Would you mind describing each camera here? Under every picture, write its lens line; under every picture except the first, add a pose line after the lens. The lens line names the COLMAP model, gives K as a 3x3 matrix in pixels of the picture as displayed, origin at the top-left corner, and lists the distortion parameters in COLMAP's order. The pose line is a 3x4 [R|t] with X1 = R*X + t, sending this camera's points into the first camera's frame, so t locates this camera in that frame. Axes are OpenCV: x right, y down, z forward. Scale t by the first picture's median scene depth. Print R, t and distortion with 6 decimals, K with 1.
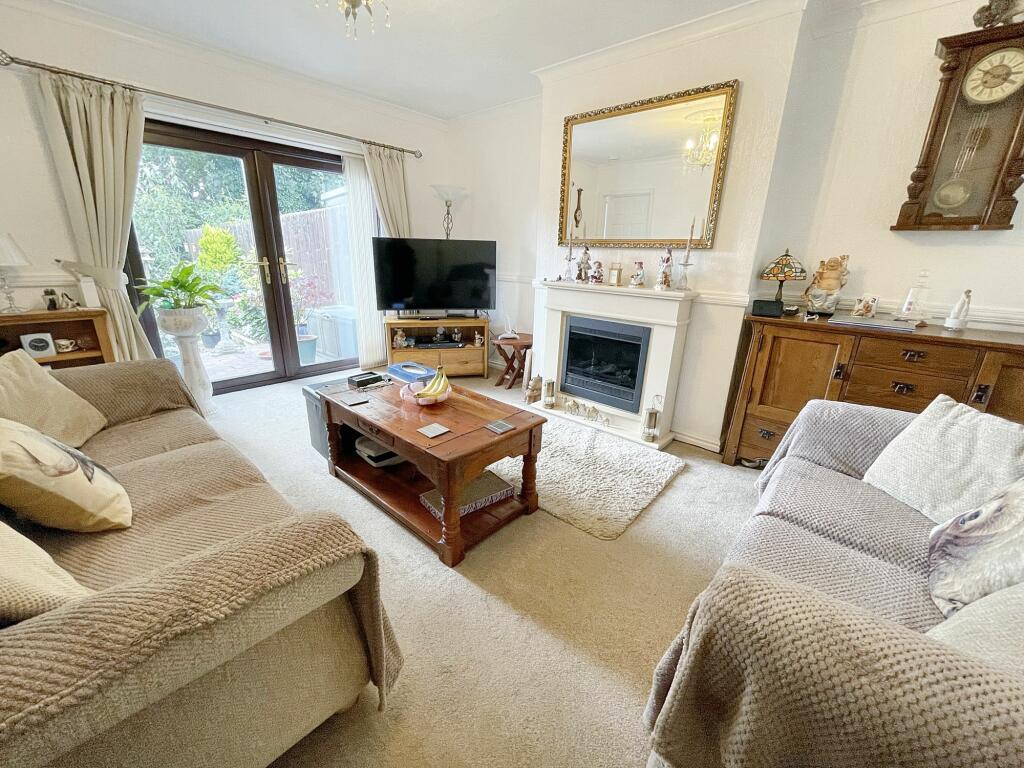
lens RADIAL K [[413.0, 0, 511.4], [0, 413.0, 380.9], [0, 0, 1]] dist [0.000998, -0.000381]
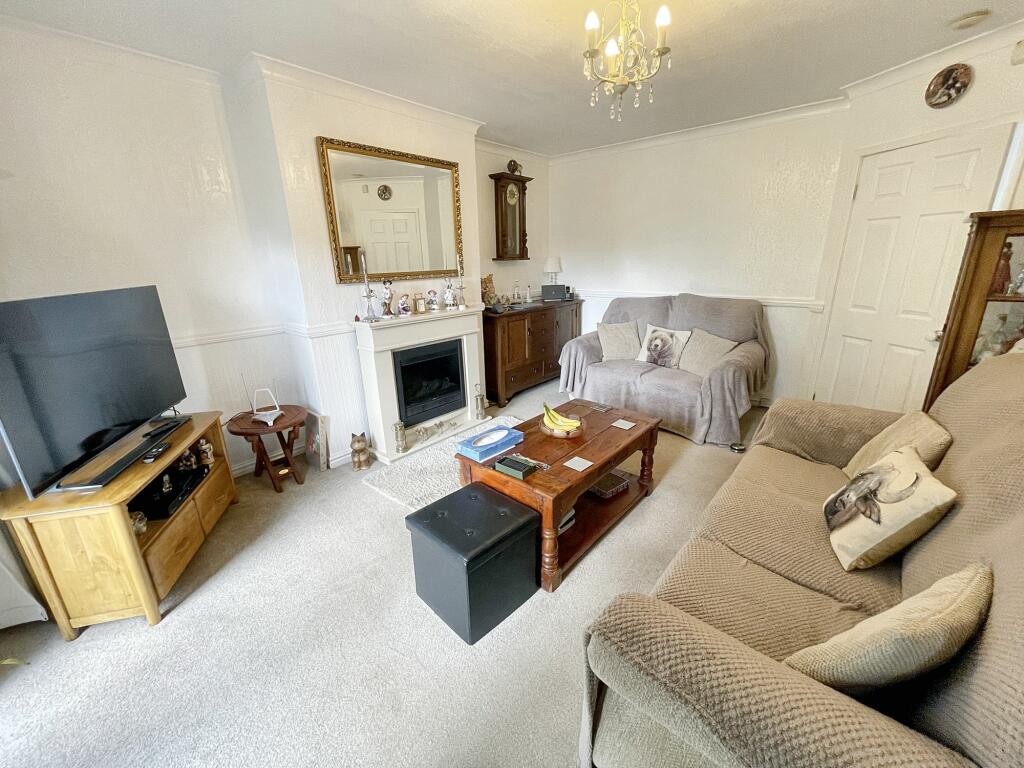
lens RADIAL K [[413.0, 0, 512.0], [0, 413.0, 383.2], [0, 0, 1]] dist [0.000998, -0.000381]
pose [[-0.013055, -0.314770, 0.949078, -0.844803], [0.325382, 0.896162, 0.301696, -0.310013], [-0.945493, 0.312751, 0.090721, 0.708502]]
